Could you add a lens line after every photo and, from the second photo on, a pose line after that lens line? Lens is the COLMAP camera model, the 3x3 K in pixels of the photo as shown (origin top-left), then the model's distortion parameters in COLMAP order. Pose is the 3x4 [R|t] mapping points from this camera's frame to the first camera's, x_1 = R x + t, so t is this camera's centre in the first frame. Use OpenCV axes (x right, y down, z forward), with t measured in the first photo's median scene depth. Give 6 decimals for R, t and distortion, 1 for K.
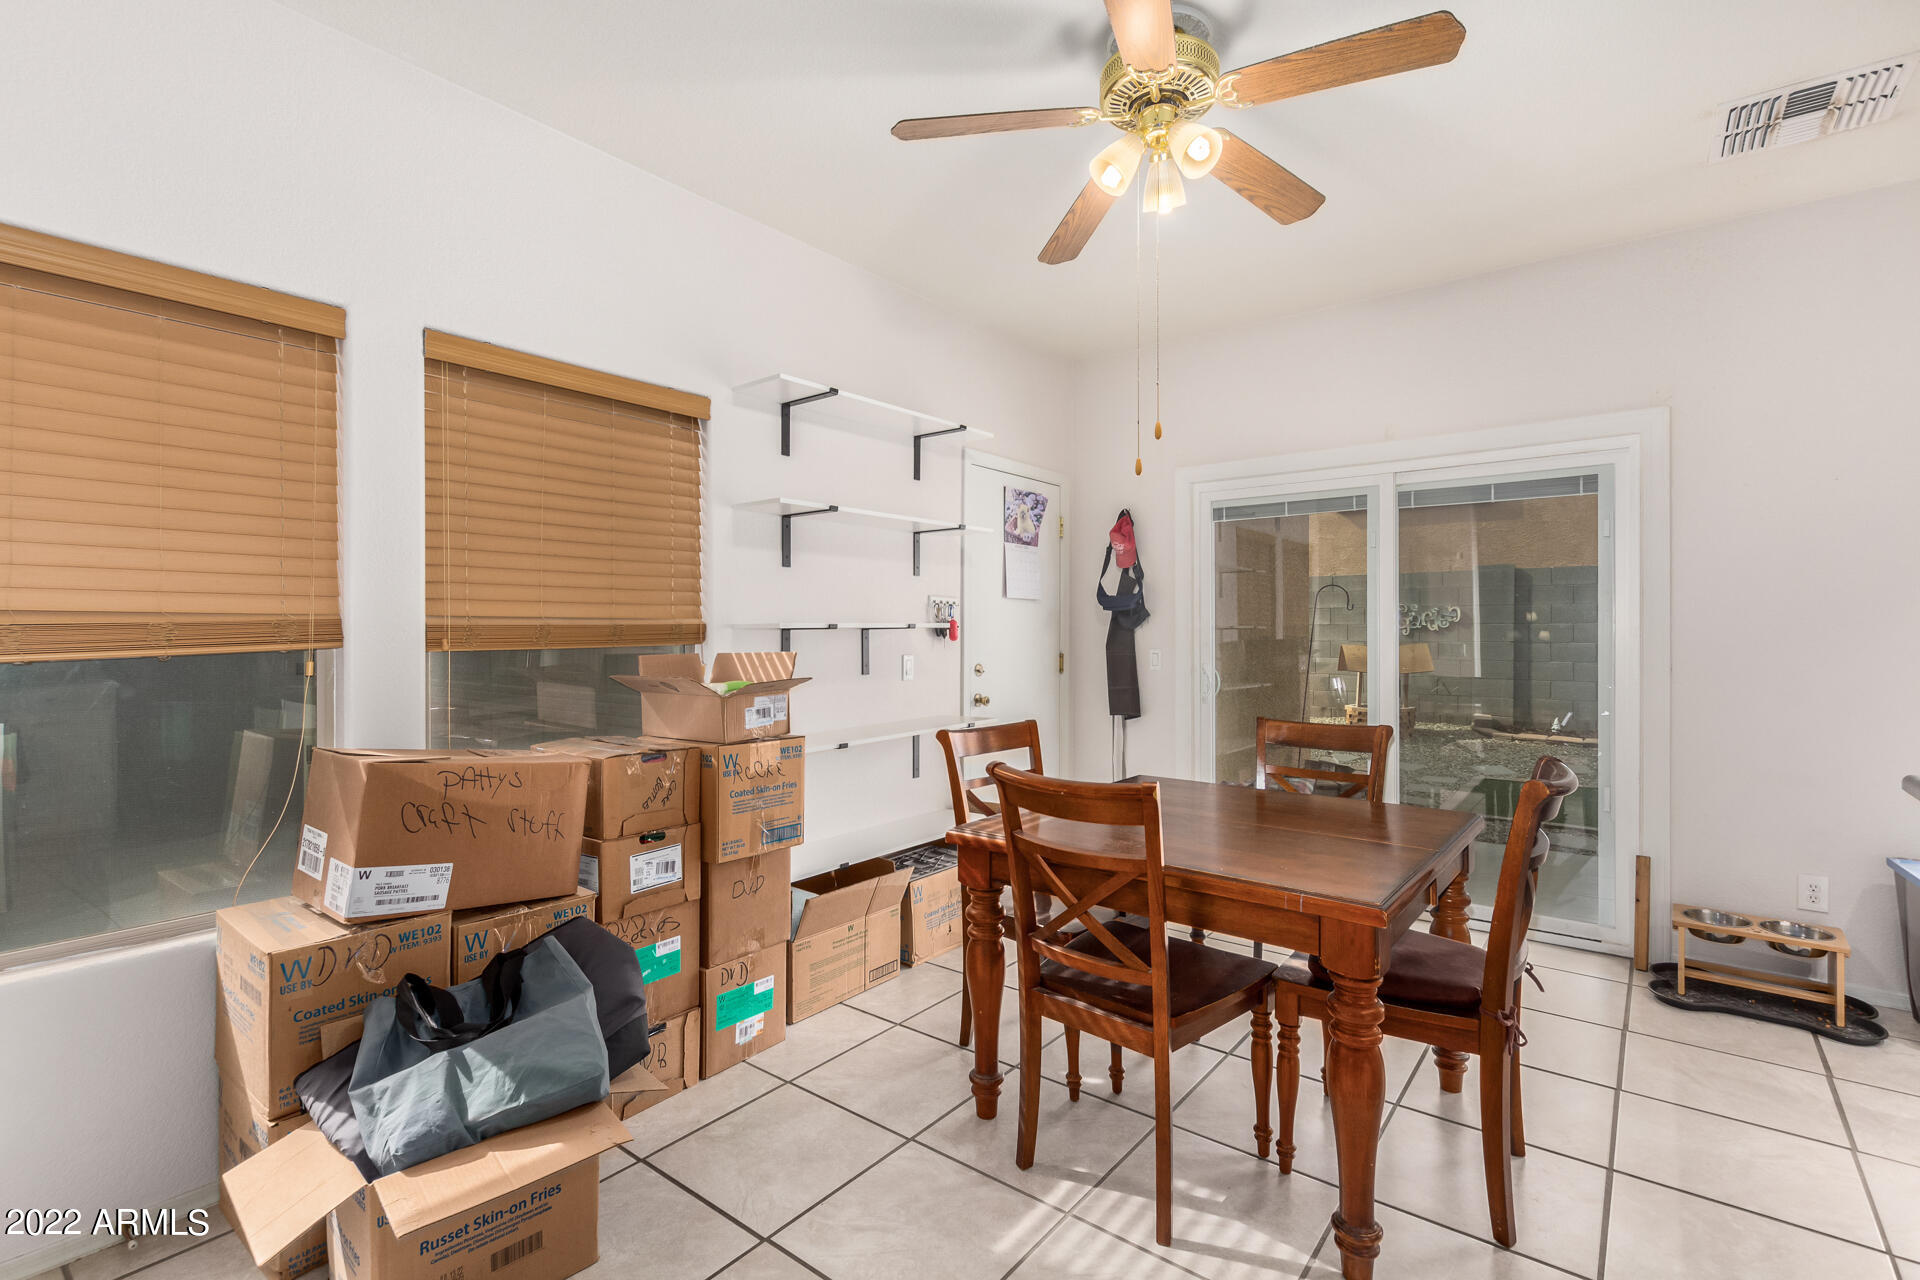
lens RADIAL K [[881.6, 0, 948.2], [0, 881.6, 628.9], [0, 0, 1]] dist [0.002187, -0.001689]
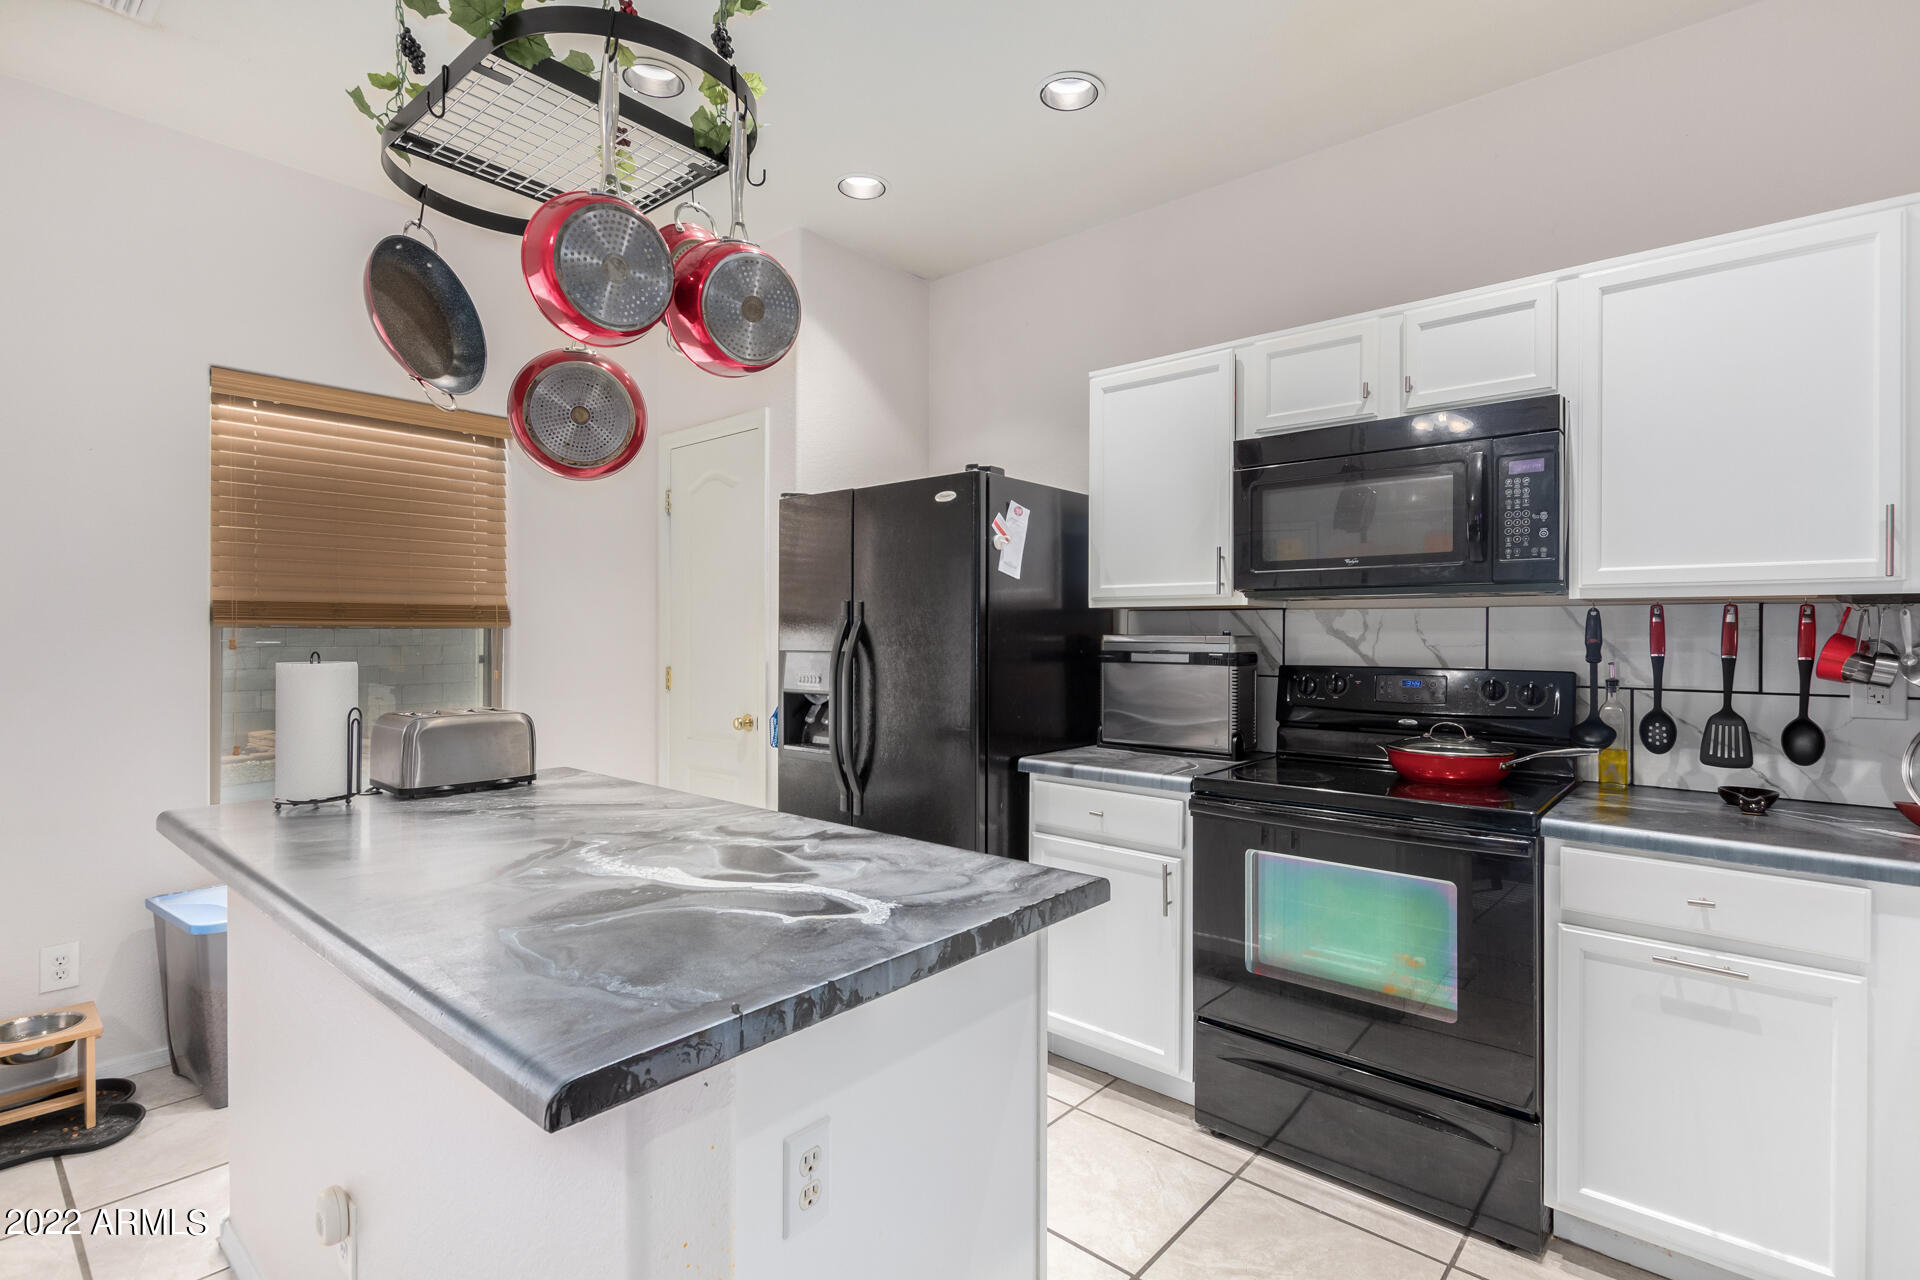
lens RADIAL K [[881.6, 0, 947.6], [0, 881.6, 636.9], [0, 0, 1]] dist [0.002187, -0.001689]
pose [[0.027946, 0.002267, 0.999607, 0.217403], [-0.004490, 0.999988, -0.002142, -0.001186], [-0.999599, -0.004429, 0.027956, 0.187313]]
